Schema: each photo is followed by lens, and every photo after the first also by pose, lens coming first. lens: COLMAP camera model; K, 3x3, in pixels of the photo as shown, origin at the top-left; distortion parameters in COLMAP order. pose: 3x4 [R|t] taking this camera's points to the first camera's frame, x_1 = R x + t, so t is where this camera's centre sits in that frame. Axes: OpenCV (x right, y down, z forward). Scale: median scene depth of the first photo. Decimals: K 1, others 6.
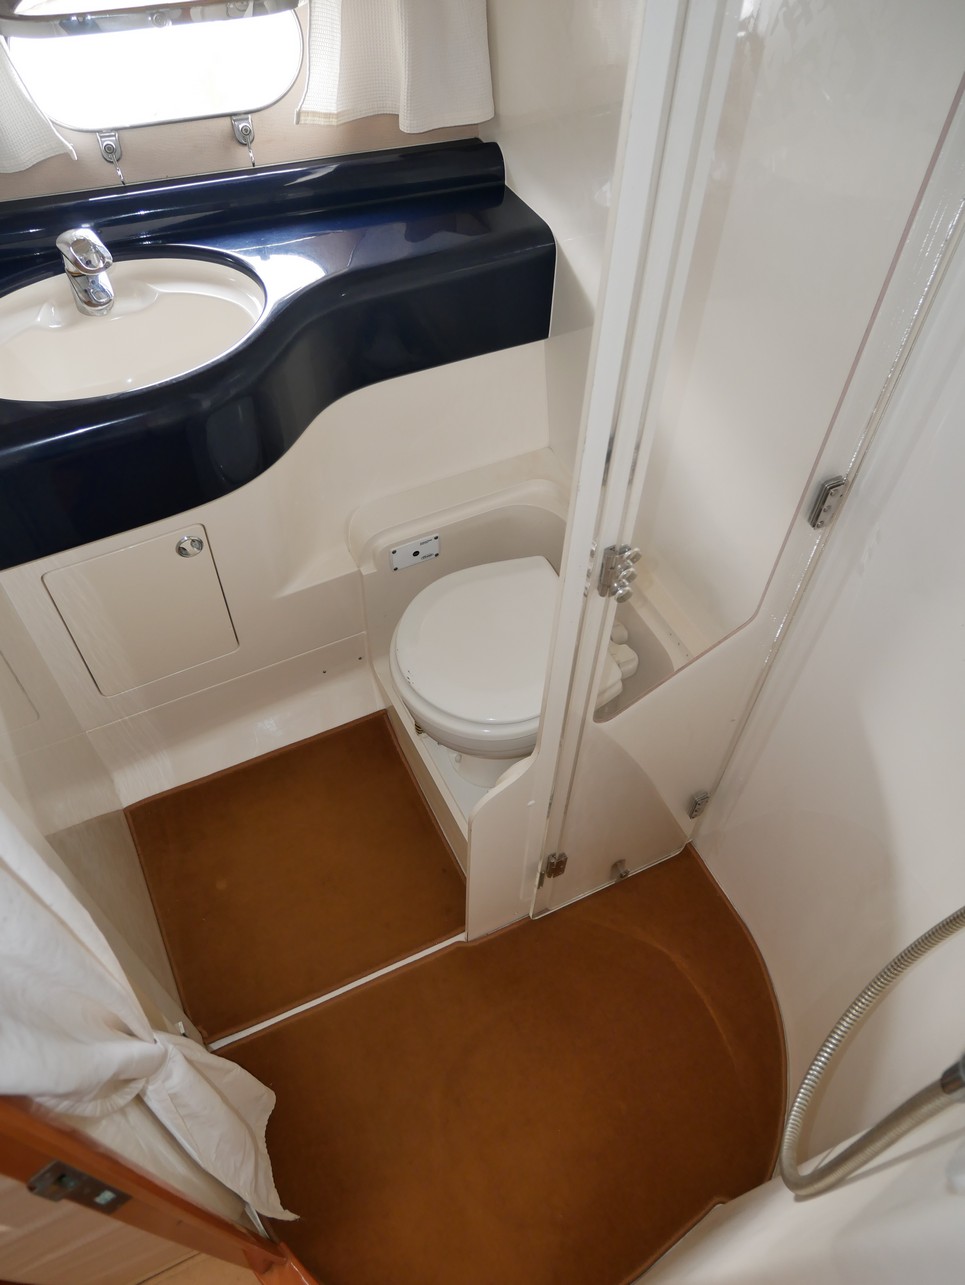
lens RADIAL K [[925.1, 0, 481.5], [0, 925.1, 649.1], [0, 0, 1]] dist [-0.075434, 0.030885]
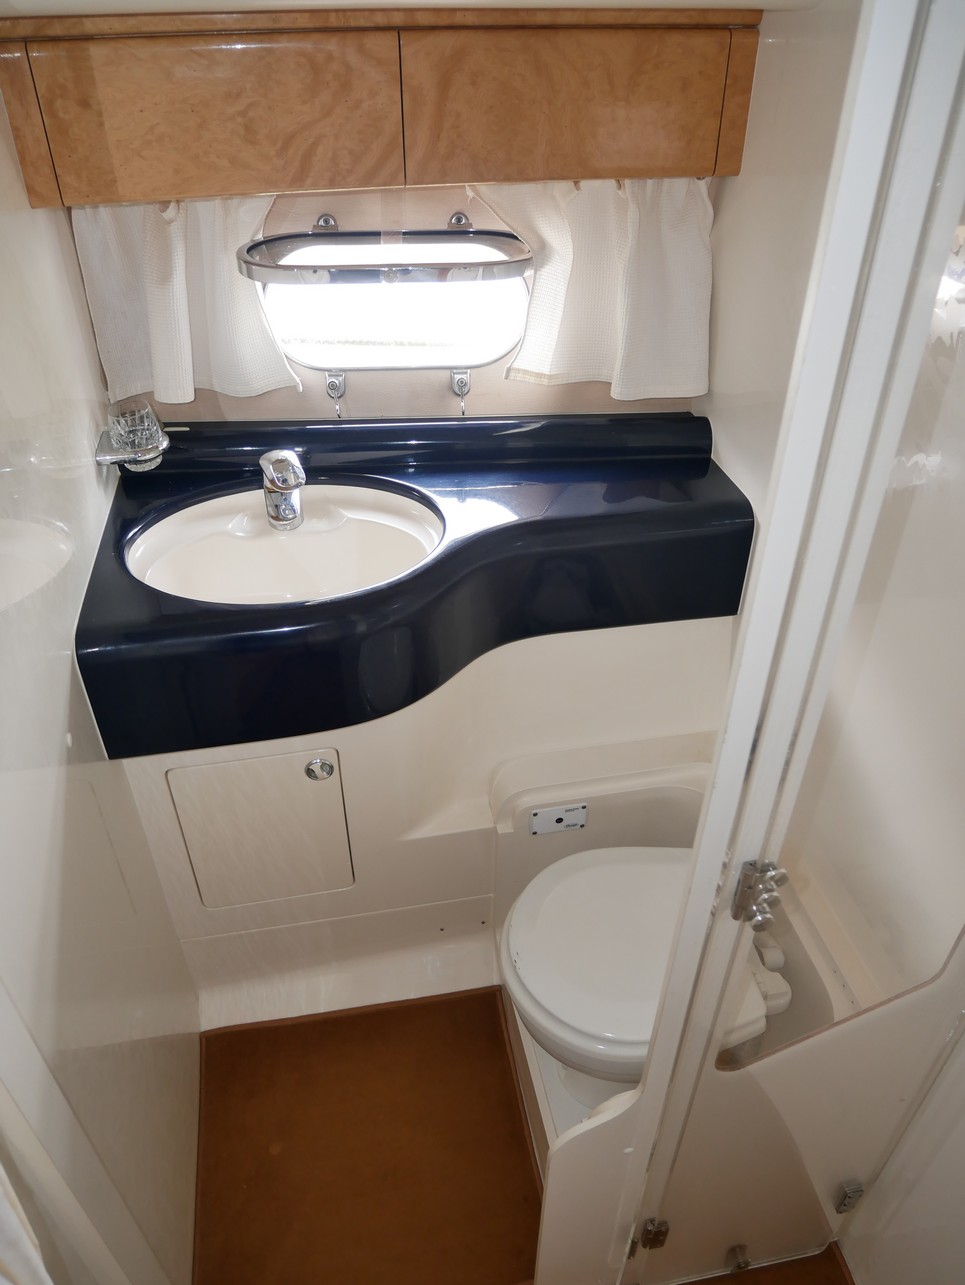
lens RADIAL K [[925.1, 0, 485.4], [0, 925.1, 644.6], [0, 0, 1]] dist [-0.075434, 0.030885]
pose [[0.963928, 0.140889, -0.225816, 0.046382], [-0.197332, 0.947634, -0.251098, -0.028576], [0.178614, 0.286601, 0.941253, 0.094580]]
